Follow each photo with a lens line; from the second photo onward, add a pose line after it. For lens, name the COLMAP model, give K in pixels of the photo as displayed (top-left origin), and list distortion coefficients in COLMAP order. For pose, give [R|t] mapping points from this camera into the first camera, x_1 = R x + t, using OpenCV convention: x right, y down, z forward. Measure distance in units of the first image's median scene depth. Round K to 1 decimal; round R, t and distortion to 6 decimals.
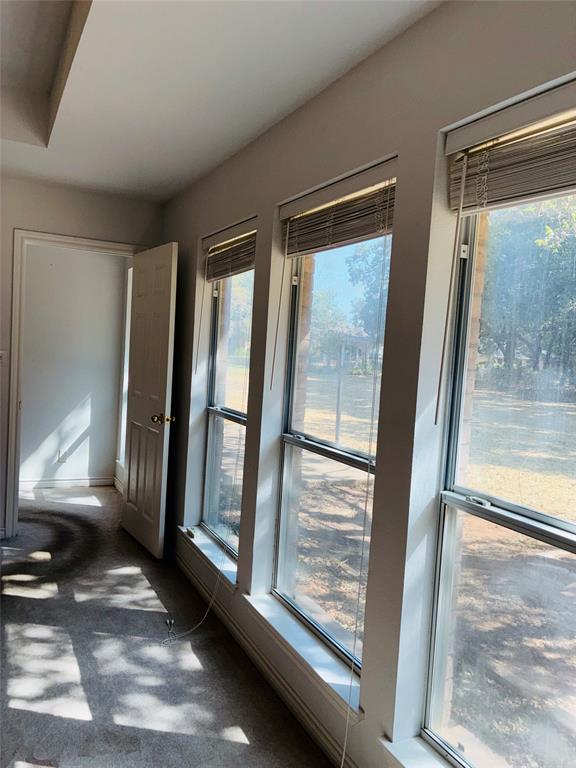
lens RADIAL K [[584.4, 0, 288.0], [0, 584.4, 384.0], [0, 0, 1]] dist [0.059906, -0.086869]
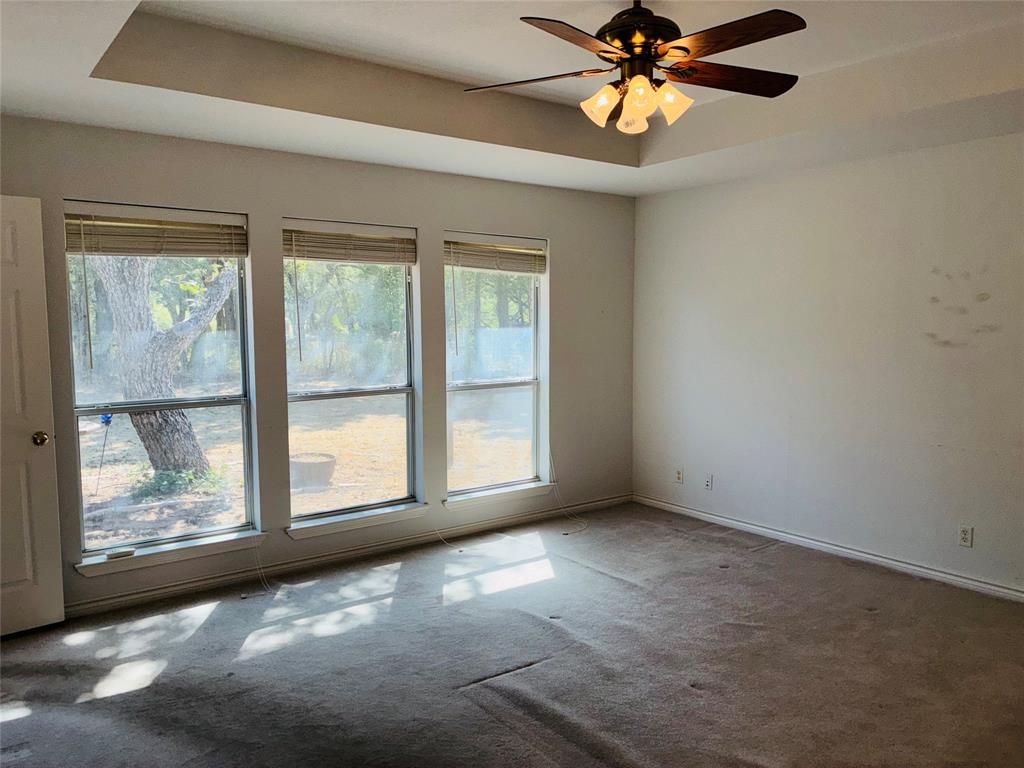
lens RADIAL K [[779.3, 0, 517.0], [0, 779.3, 383.9], [0, 0, 1]] dist [0.059906, -0.086869]
pose [[-0.180748, -0.146443, 0.972566, -1.362401], [0.043202, 0.986716, 0.156602, -0.145646], [-0.982580, 0.070323, -0.172021, 0.625039]]
